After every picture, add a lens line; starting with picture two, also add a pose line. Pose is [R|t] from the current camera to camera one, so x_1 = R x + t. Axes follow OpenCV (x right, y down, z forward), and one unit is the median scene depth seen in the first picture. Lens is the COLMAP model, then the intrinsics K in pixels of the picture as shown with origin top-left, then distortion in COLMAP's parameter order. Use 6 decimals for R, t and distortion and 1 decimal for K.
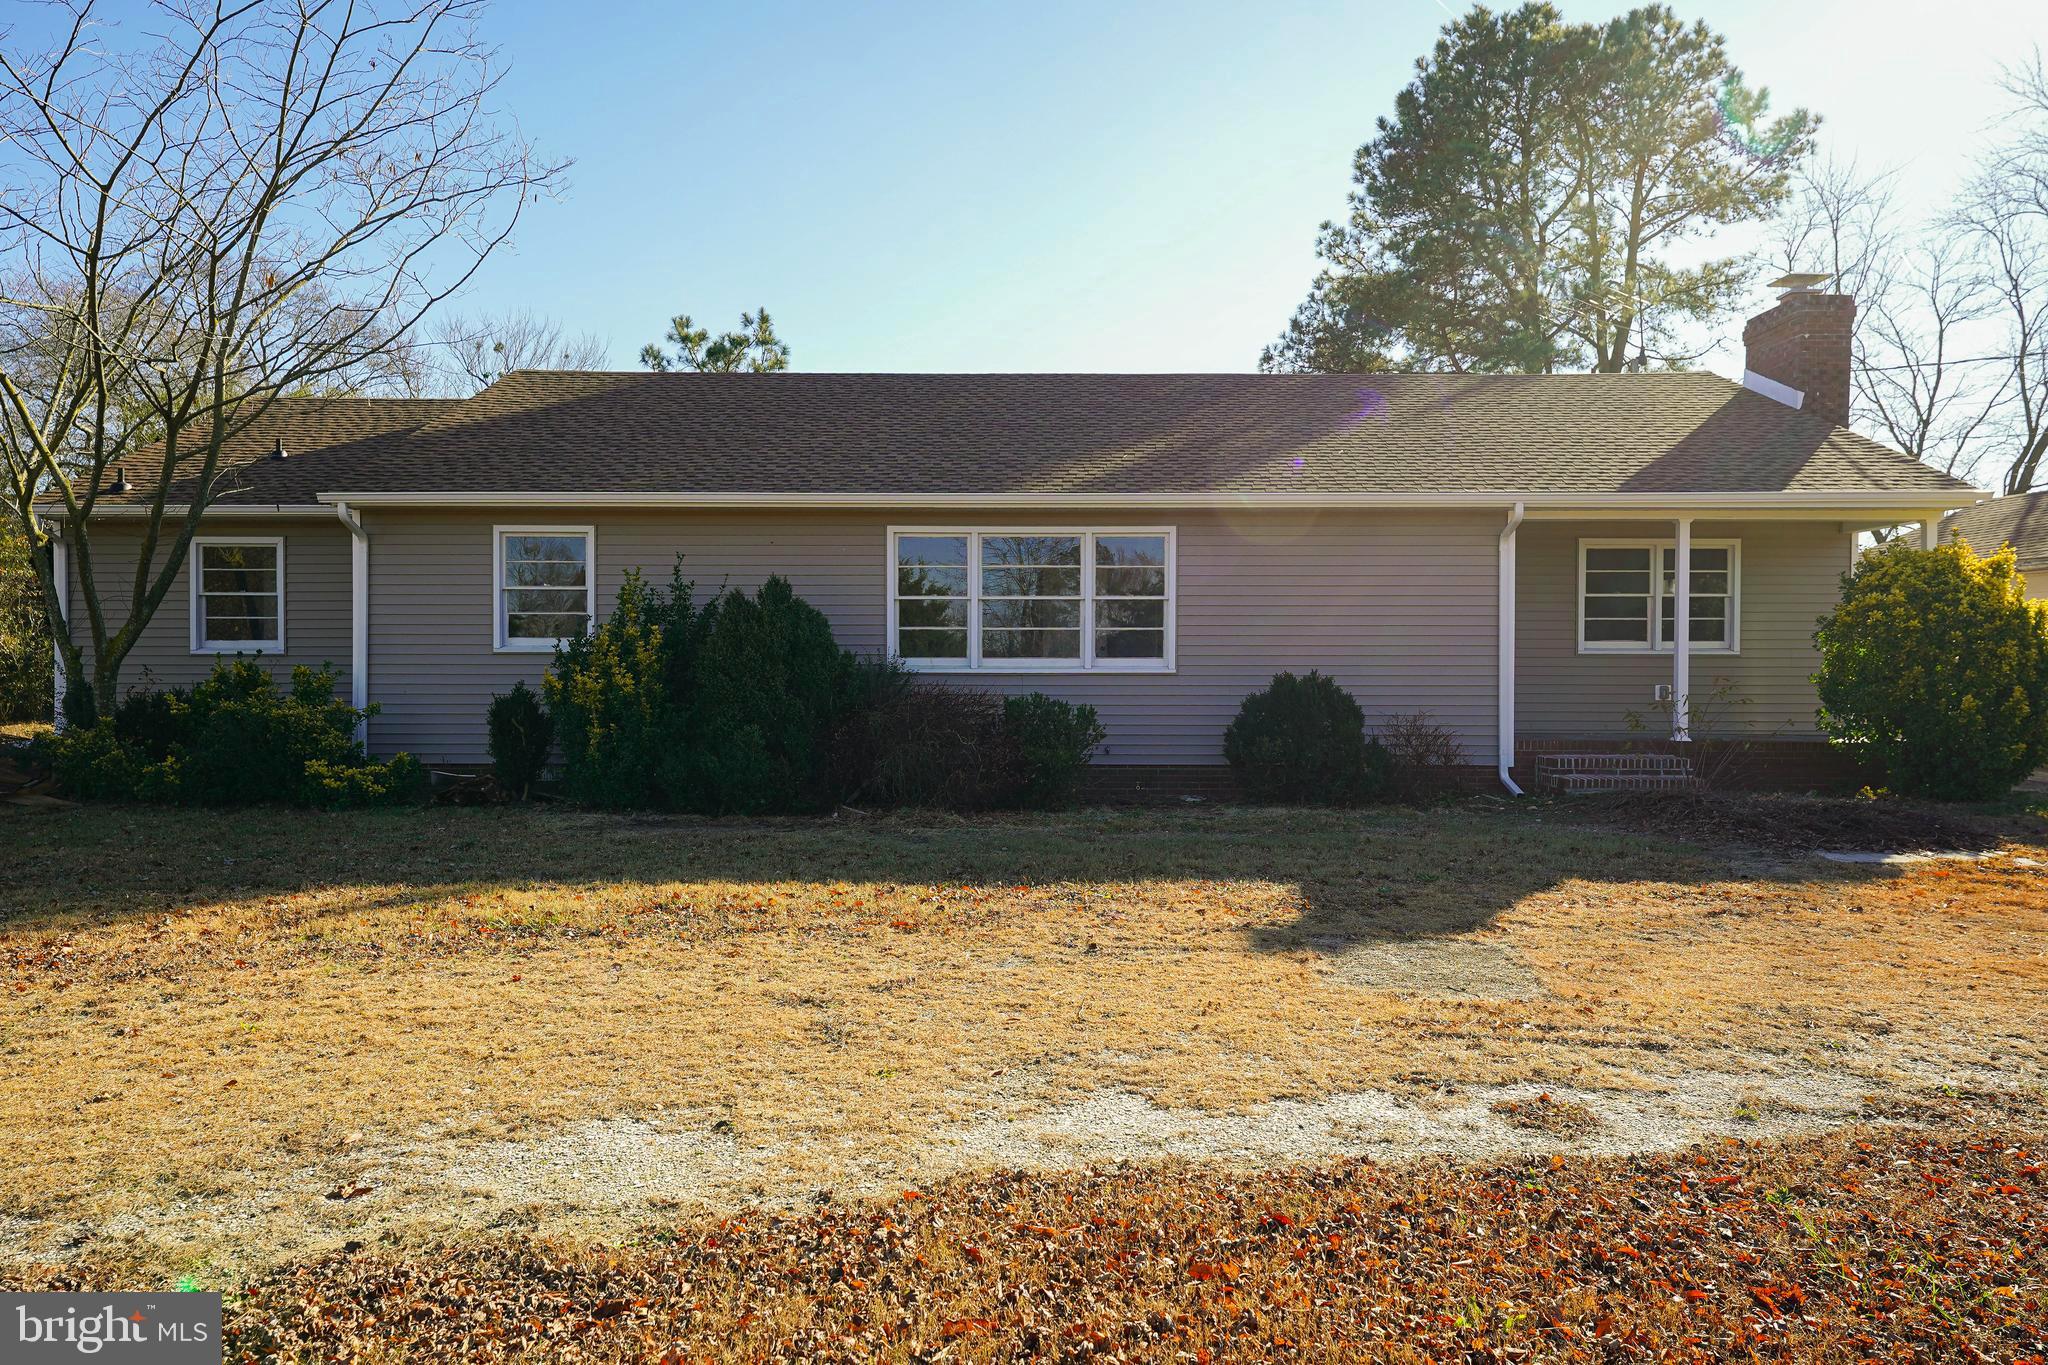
lens RADIAL K [[1380.1, 0, 1024.0], [0, 1380.1, 682.5], [0, 0, 1]] dist [0.029836, 0.000303]
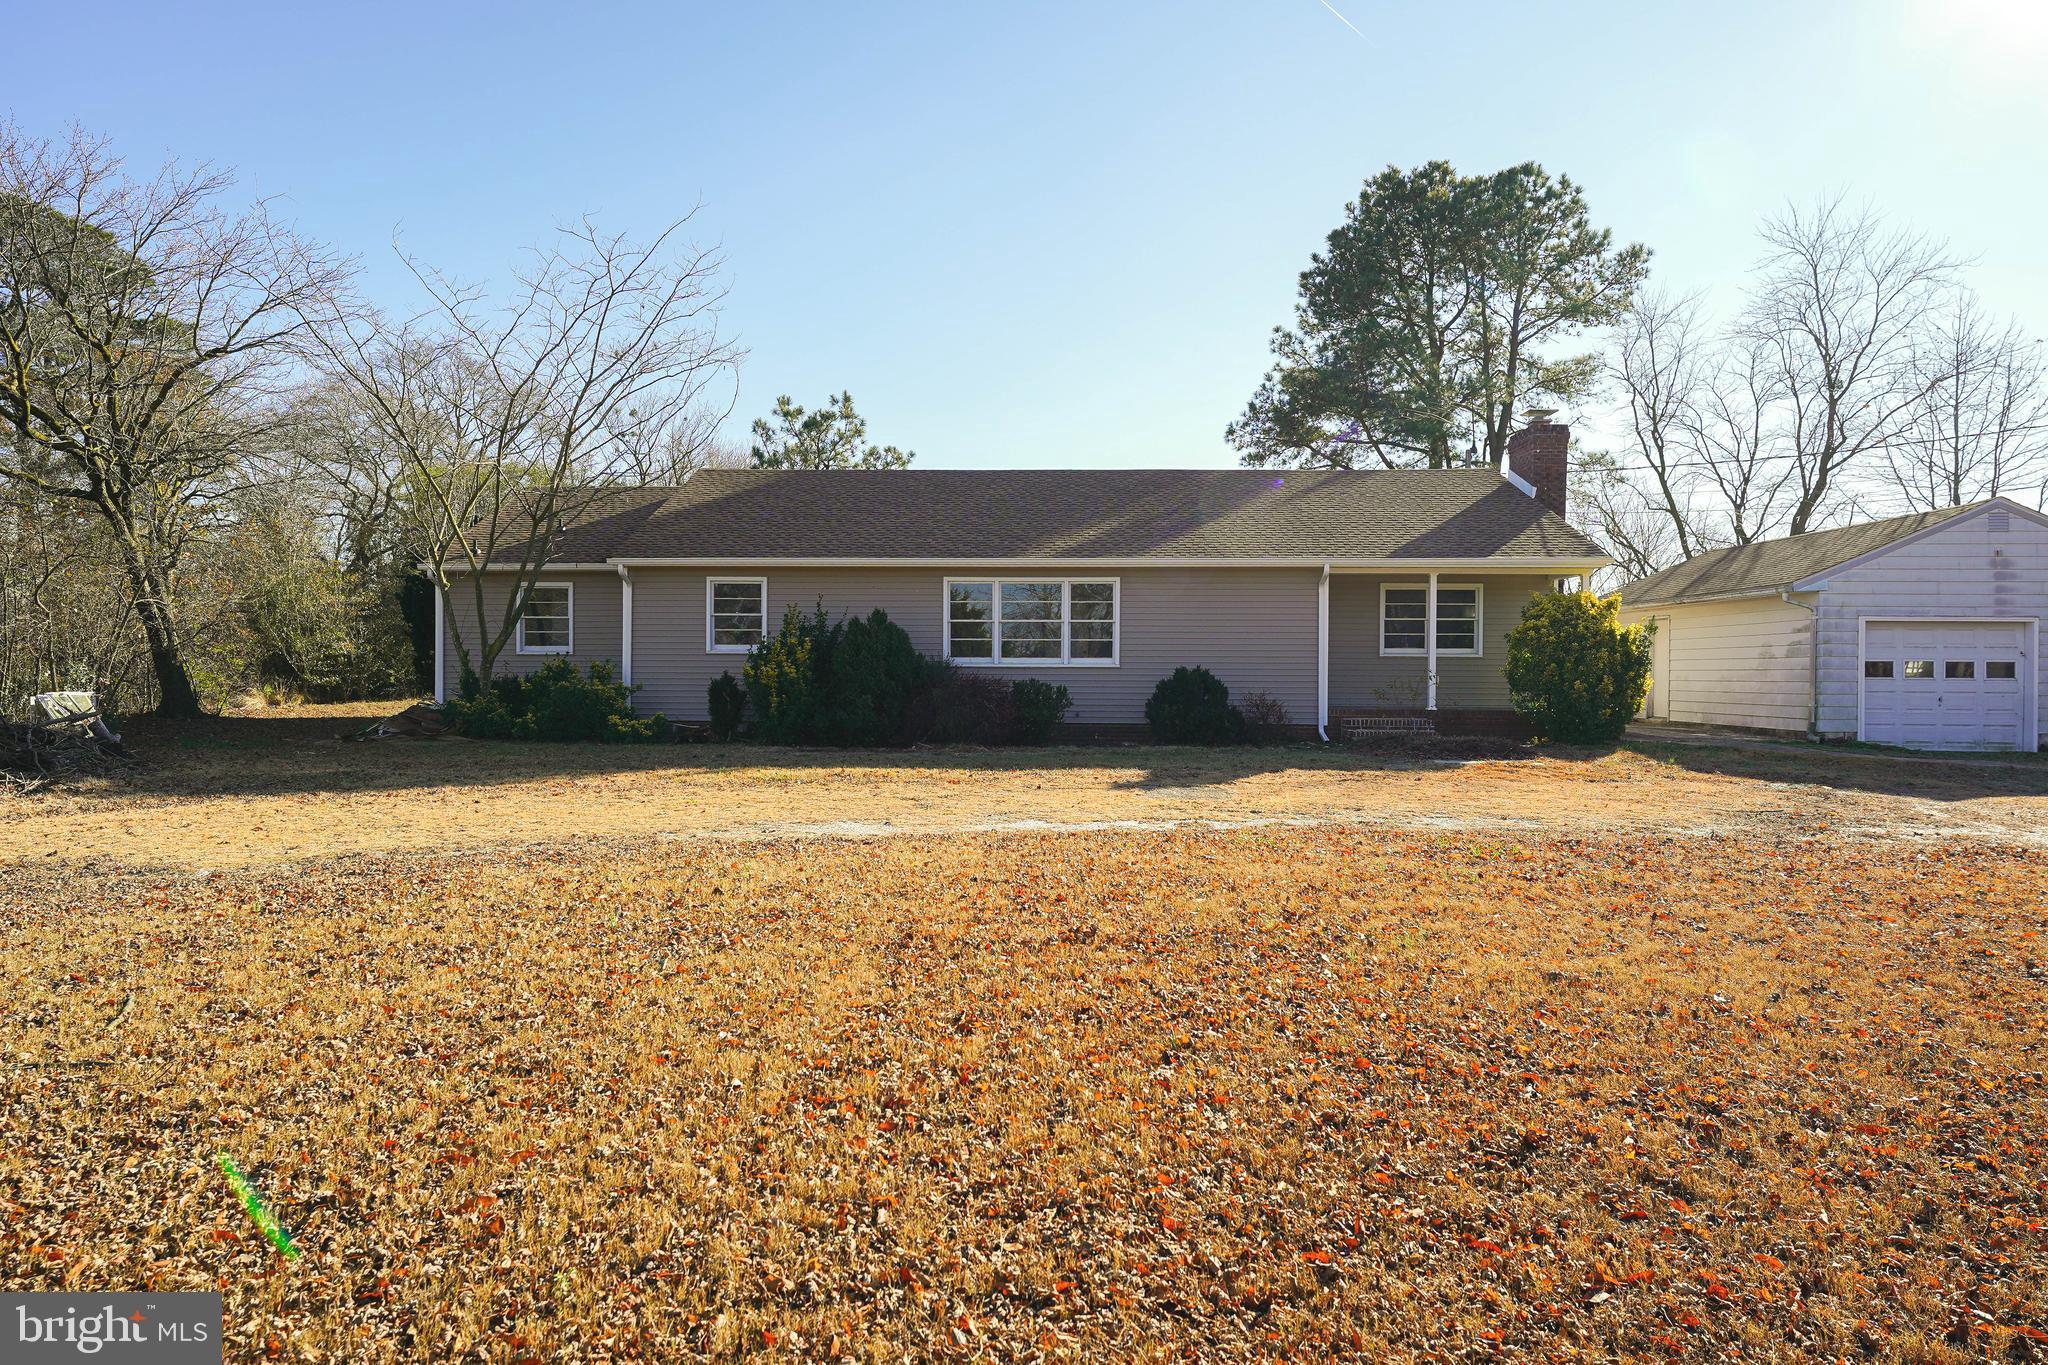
lens RADIAL K [[1198.3, 0, 1024.0], [0, 1198.3, 682.5], [0, 0, 1]] dist [-0.000849, -0.000403]
pose [[0.999606, 0.003164, -0.027896, 0.031766], [-0.003176, 0.999995, -0.000384, 0.010666], [0.027894, 0.000472, 0.999611, -0.364659]]
